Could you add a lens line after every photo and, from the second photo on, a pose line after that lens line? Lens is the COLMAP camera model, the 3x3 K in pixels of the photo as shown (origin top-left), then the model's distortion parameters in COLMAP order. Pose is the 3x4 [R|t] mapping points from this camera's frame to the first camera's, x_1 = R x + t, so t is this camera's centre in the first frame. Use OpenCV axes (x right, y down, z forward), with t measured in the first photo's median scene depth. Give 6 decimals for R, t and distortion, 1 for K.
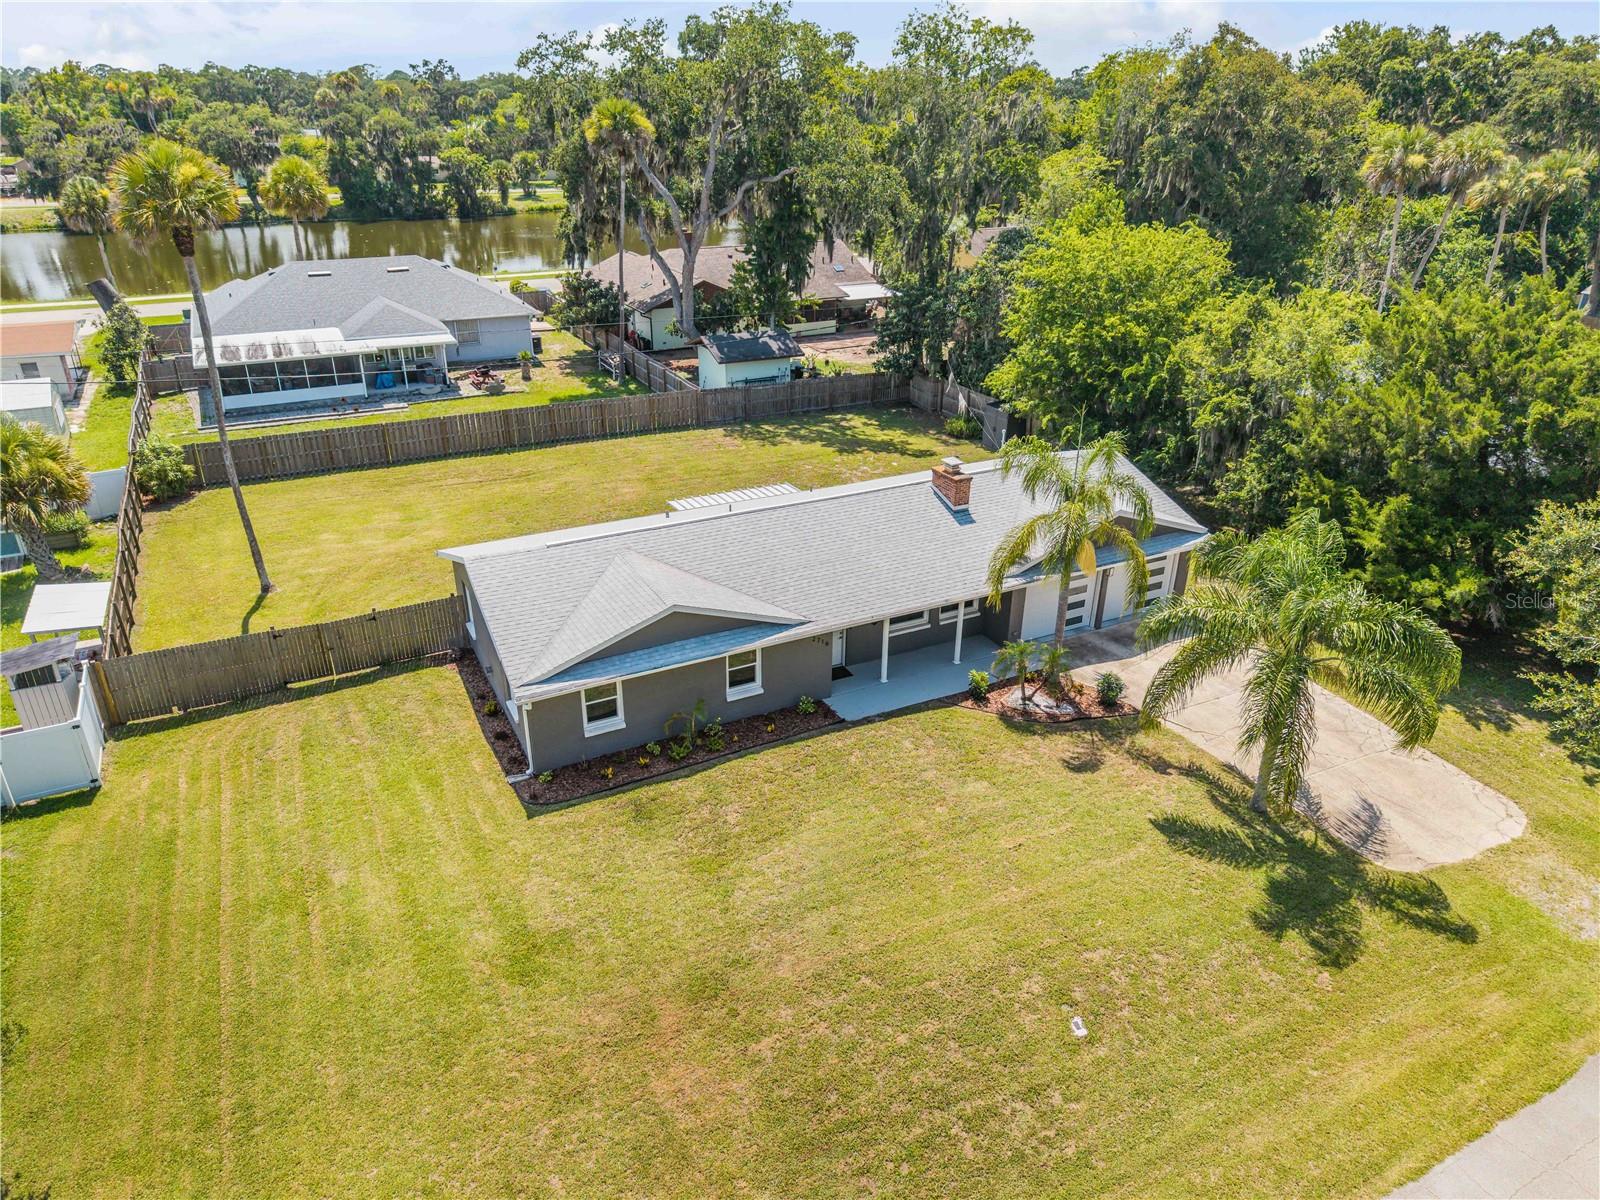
lens RADIAL K [[1075.9, 0, 804.1], [0, 1075.9, 601.4], [0, 0, 1]] dist [0.004212, -0.003226]
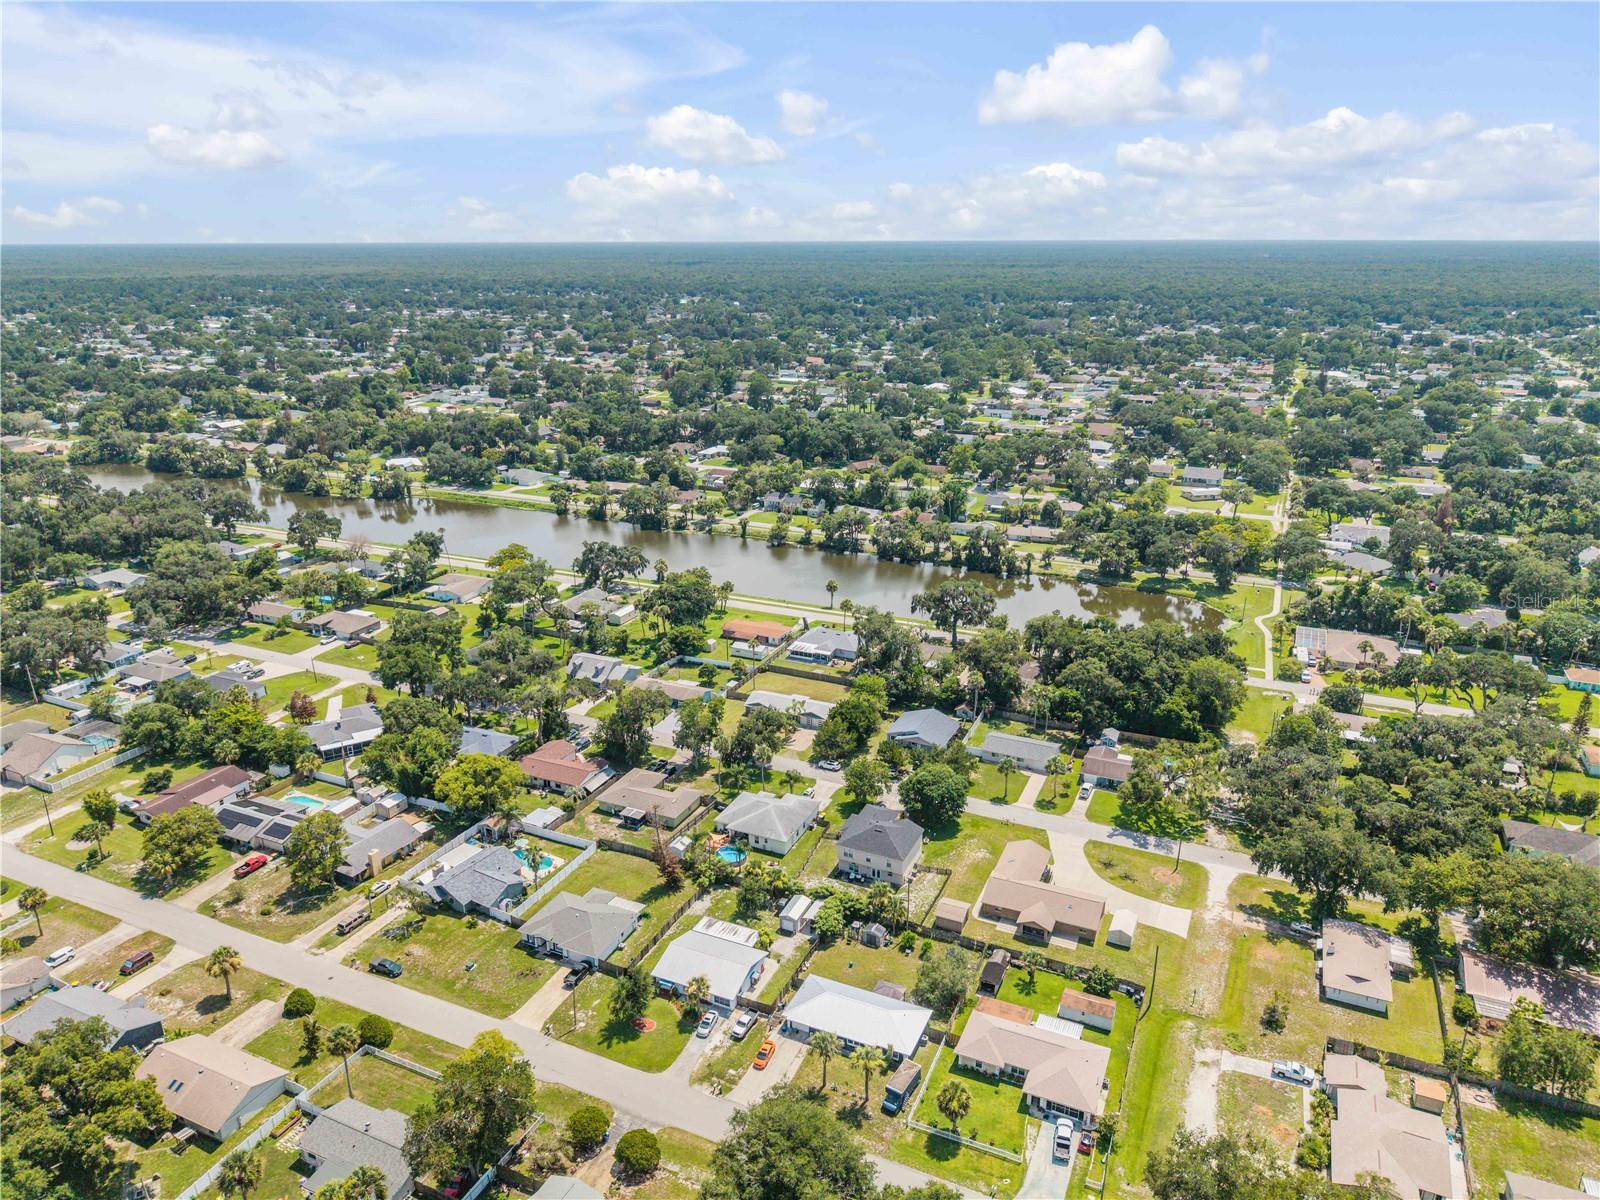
lens RADIAL K [[1066.5, 0, 806.6], [0, 1066.5, 596.3], [0, 0, 1]] dist [0.129910, -0.230711]
pose [[0.621026, 0.239953, -0.746156, 4.049635], [-0.329838, 0.943595, 0.028922, -0.750279], [0.711009, 0.228149, 0.665142, -3.053776]]
